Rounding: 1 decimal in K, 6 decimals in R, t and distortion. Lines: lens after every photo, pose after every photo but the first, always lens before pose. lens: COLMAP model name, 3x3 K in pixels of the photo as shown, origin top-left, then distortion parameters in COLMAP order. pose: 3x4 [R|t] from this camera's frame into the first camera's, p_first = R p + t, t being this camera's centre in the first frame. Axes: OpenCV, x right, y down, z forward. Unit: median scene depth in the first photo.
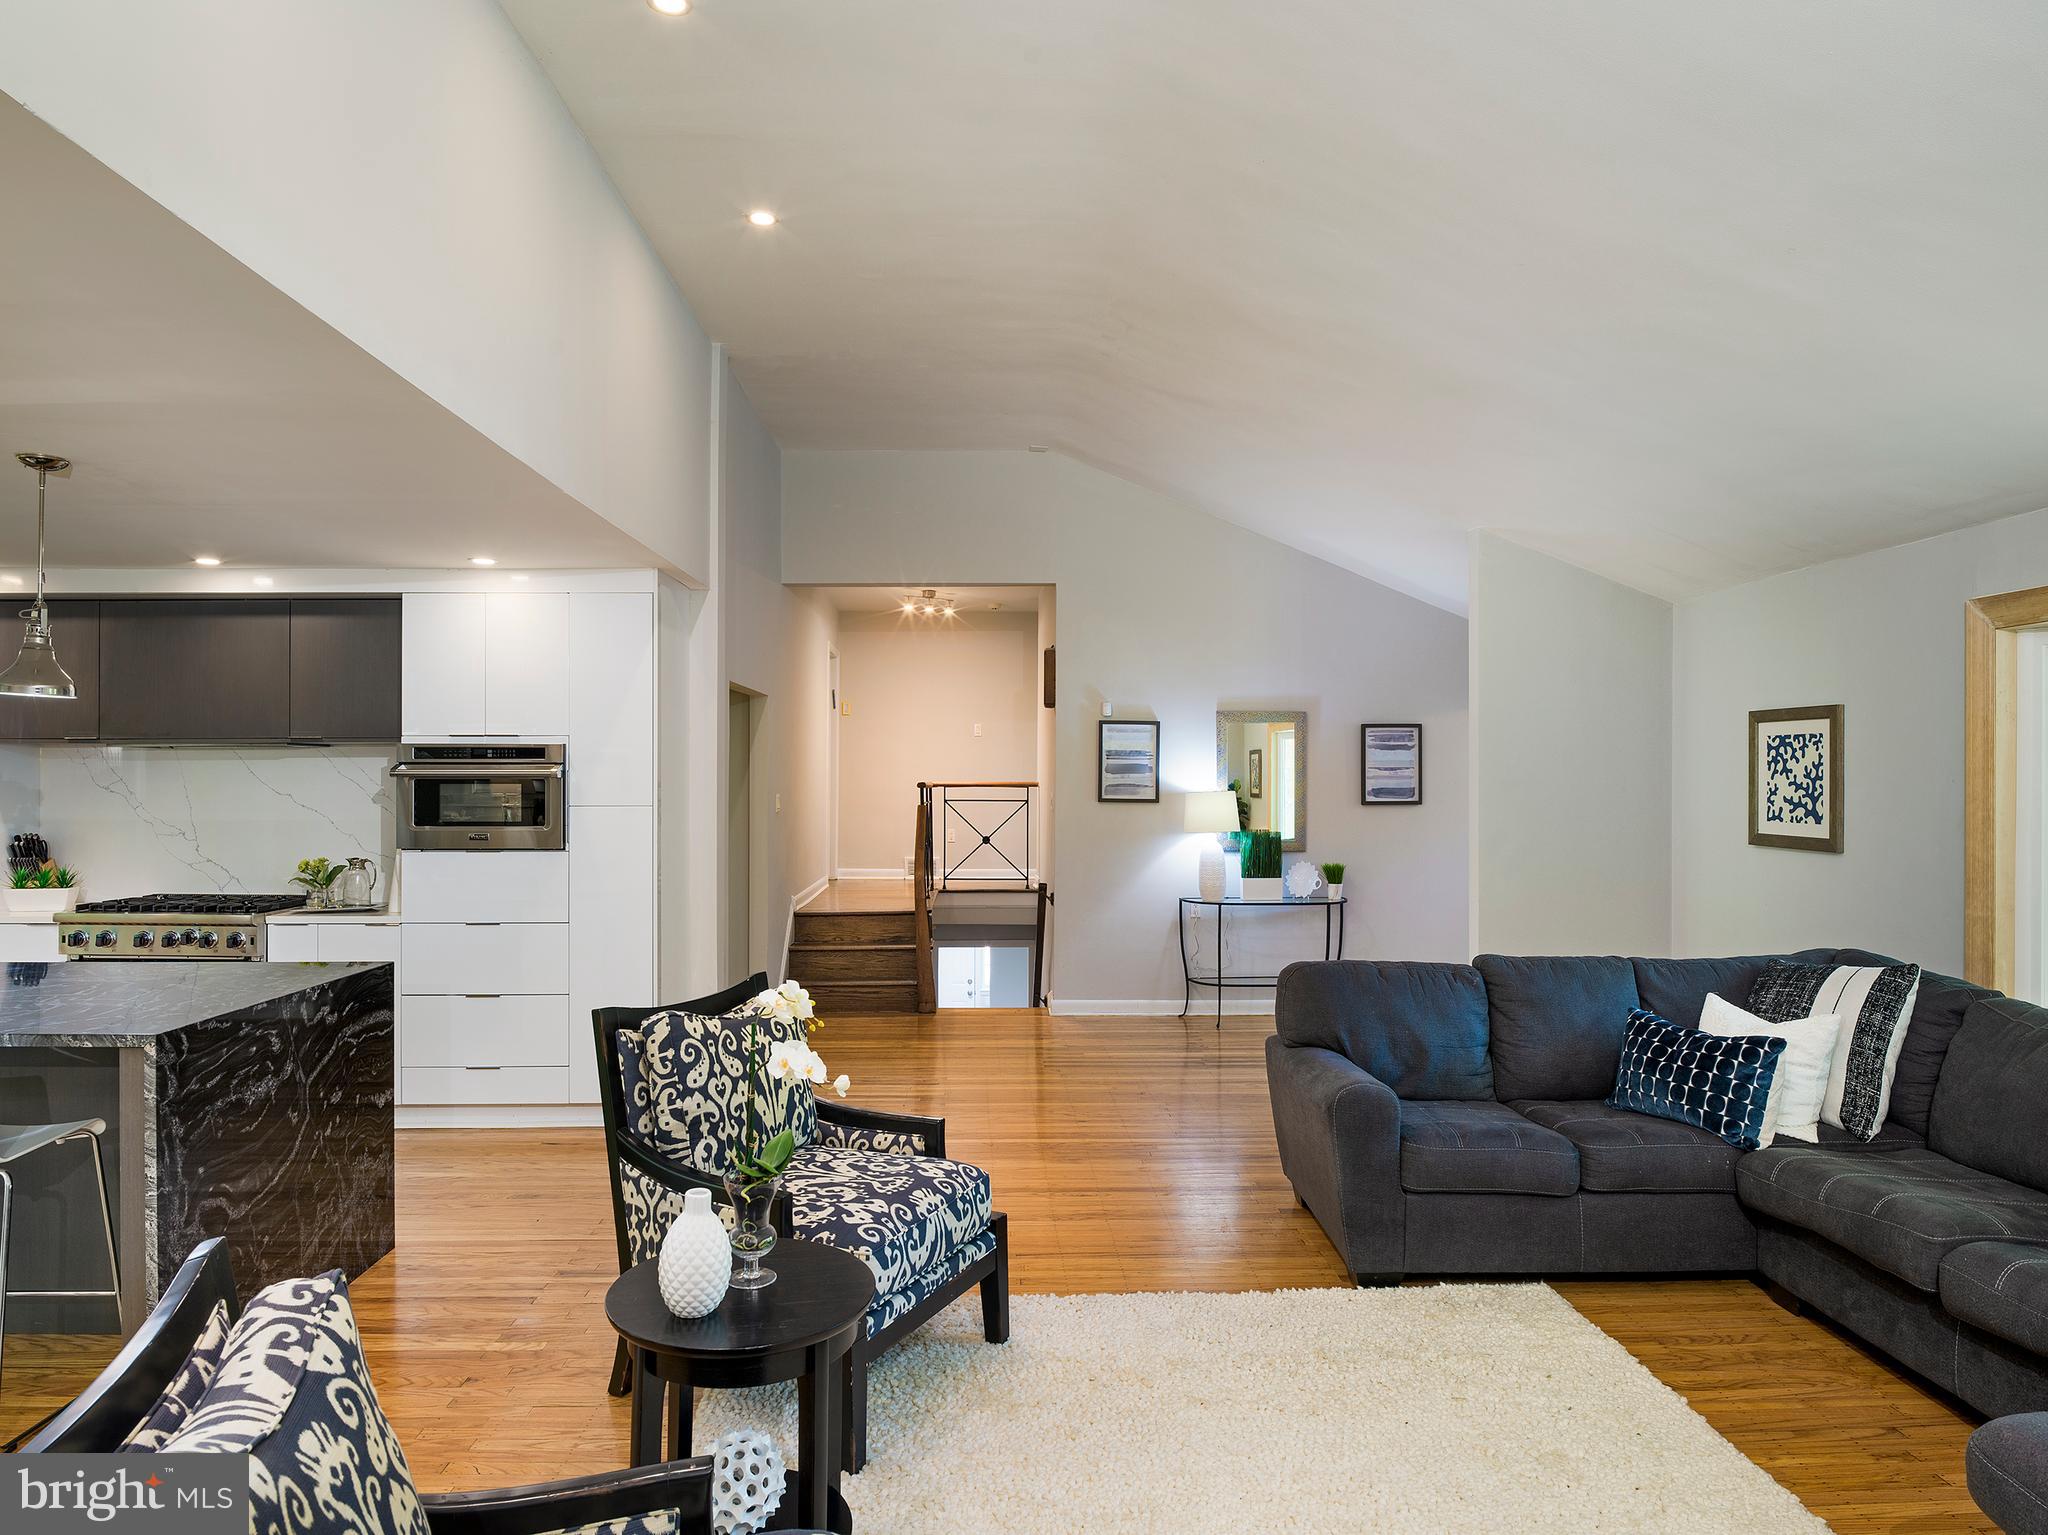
lens RADIAL K [[1155.4, 0, 1028.8], [0, 1155.4, 784.1], [0, 0, 1]] dist [-0.003242, -0.020330]
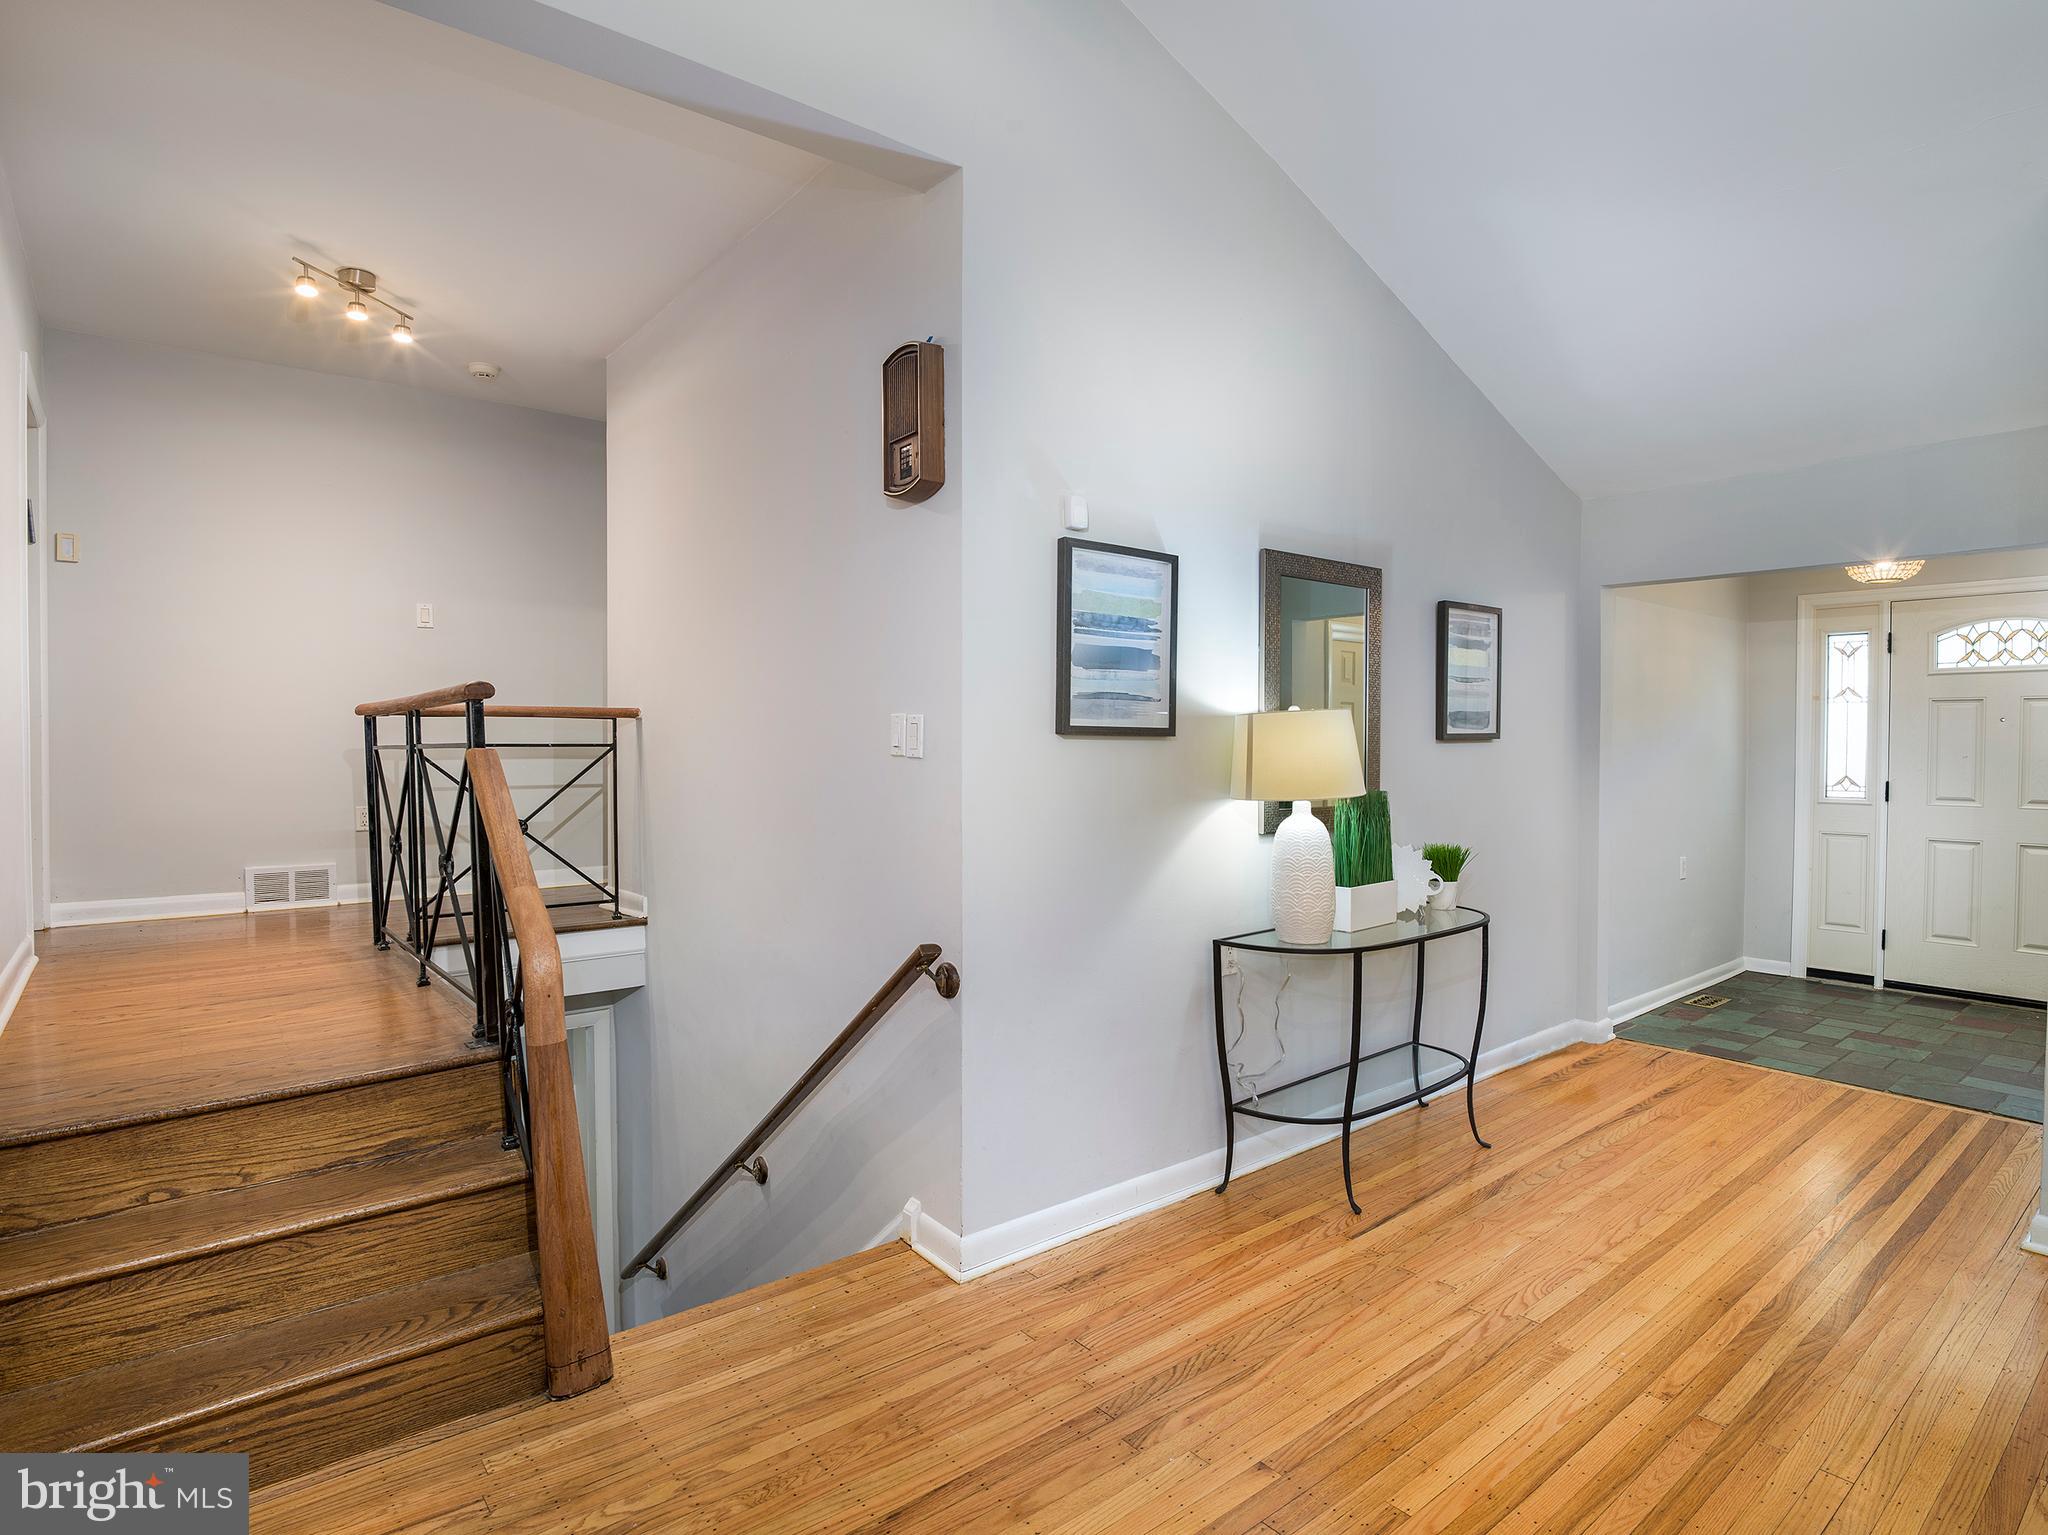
lens RADIAL K [[1029.6, 0, 1216.8], [0, 1029.6, 768.4], [0, 0, 1]] dist [0.000825, 0.000441]
pose [[0.750712, -0.021705, 0.660273, -0.230799], [0.002697, 0.999552, 0.029791, 0.027227], [-0.660624, -0.020584, 0.750434, 1.110352]]
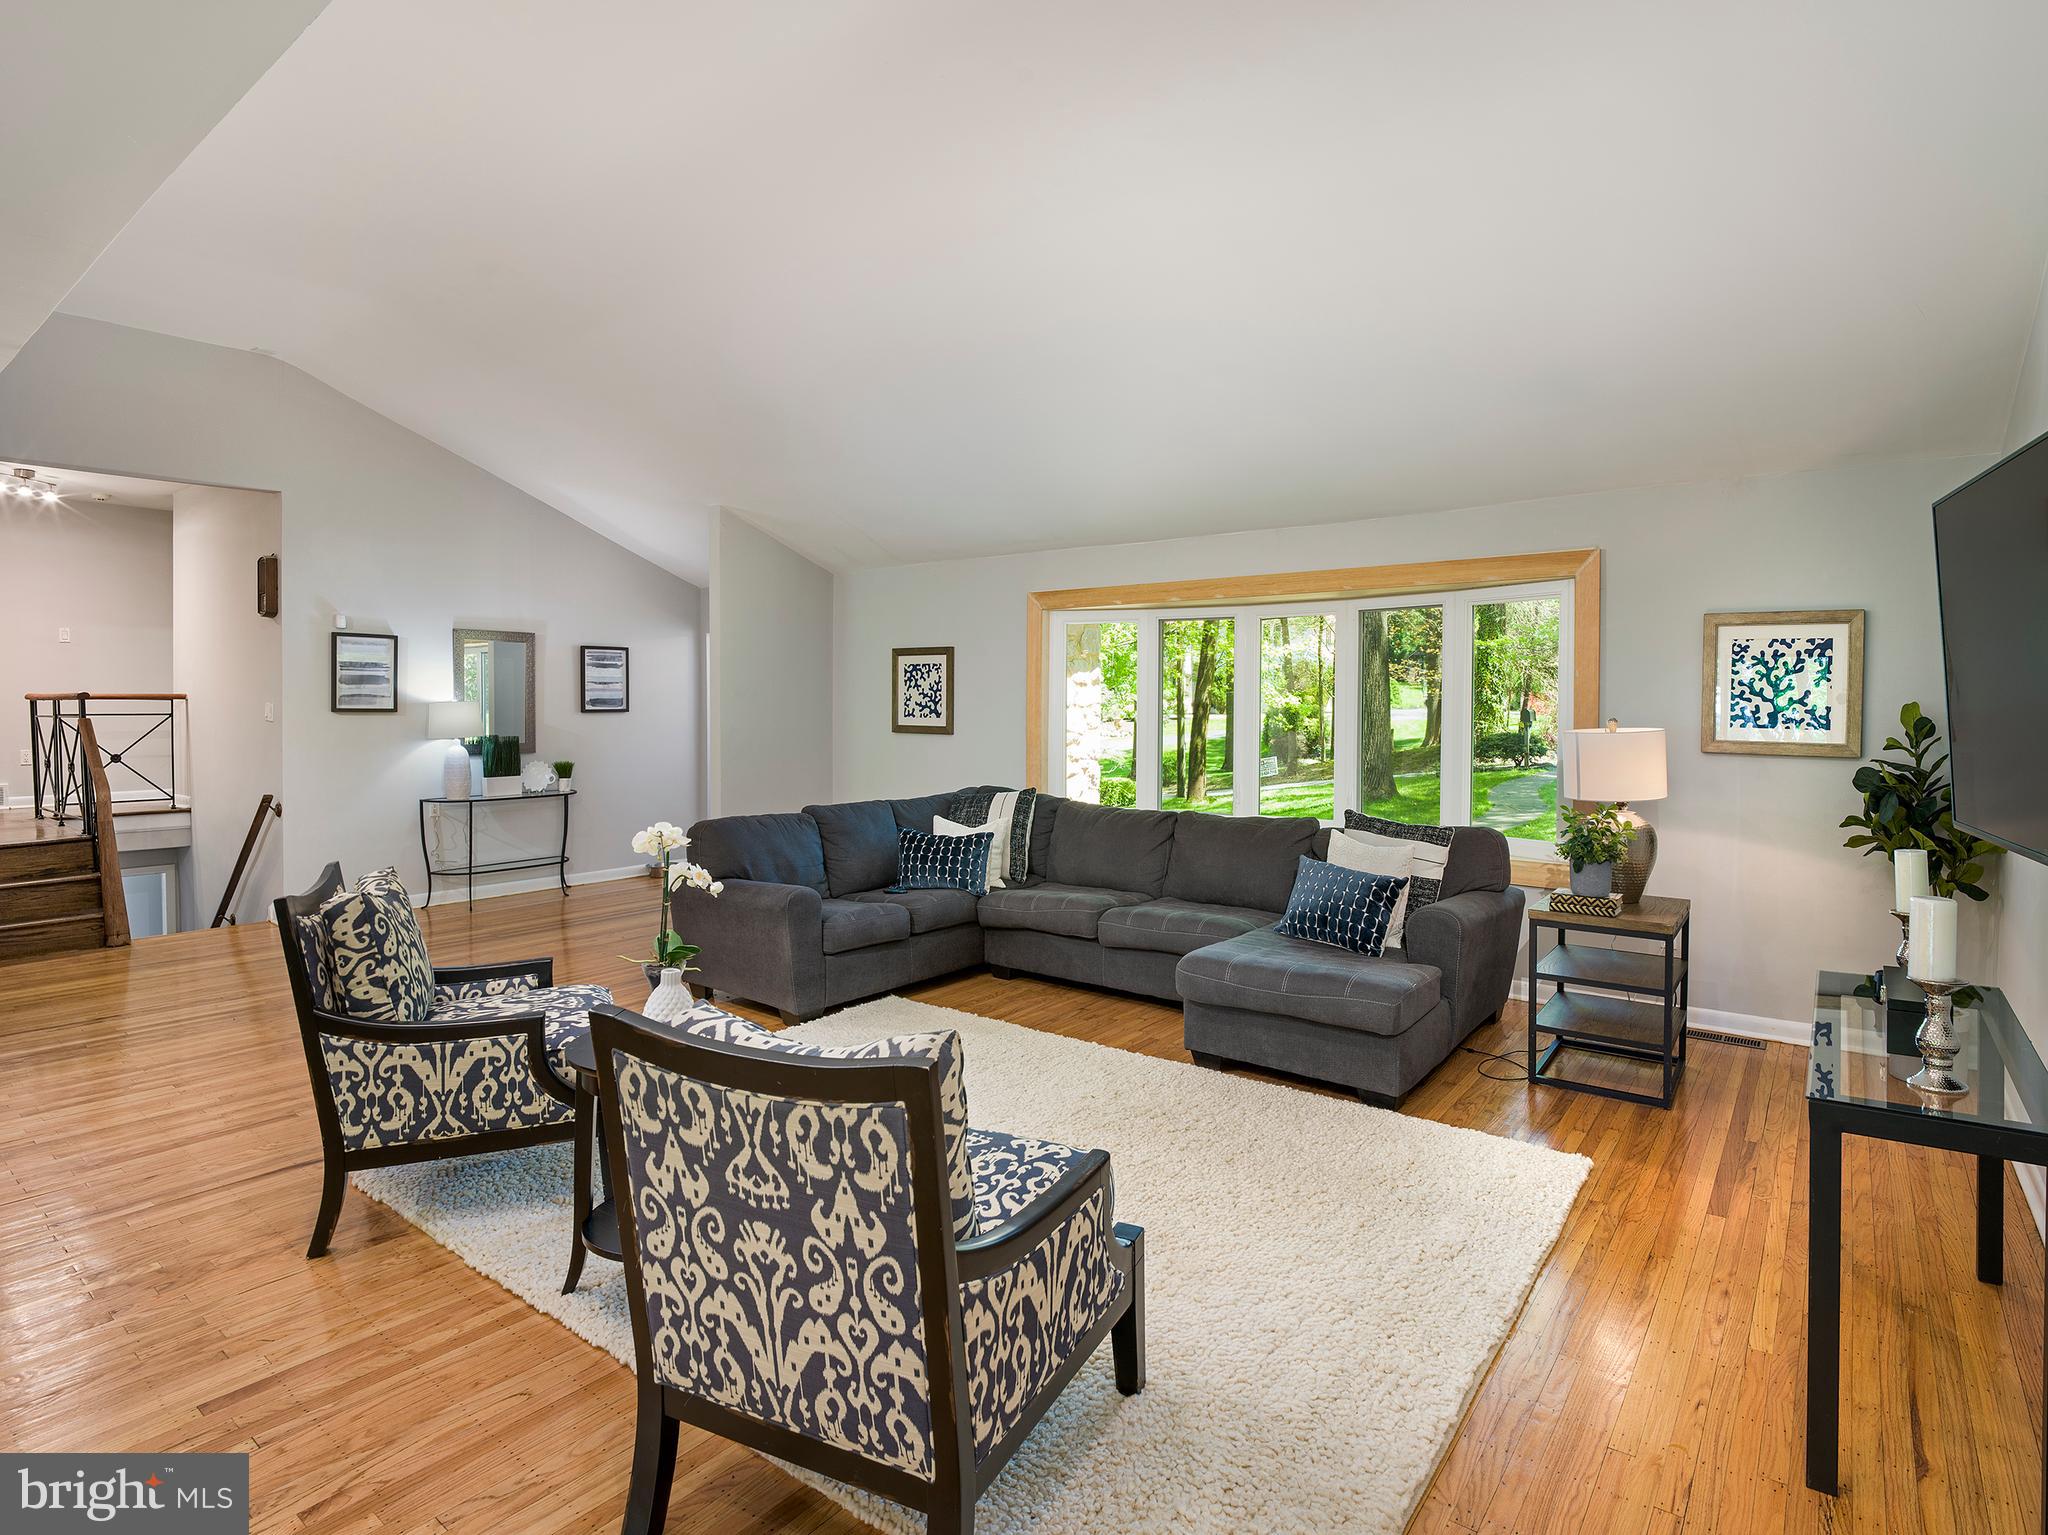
lens RADIAL K [[984.6, 0, 998.8], [0, 984.6, 728.7], [0, 0, 1]] dist [-0.028573, 0.000456]
pose [[0.671925, -0.020472, 0.740337, -0.292426], [-0.000186, 0.999613, 0.027811, 0.010038], [-0.740620, -0.018825, 0.671661, -0.025462]]
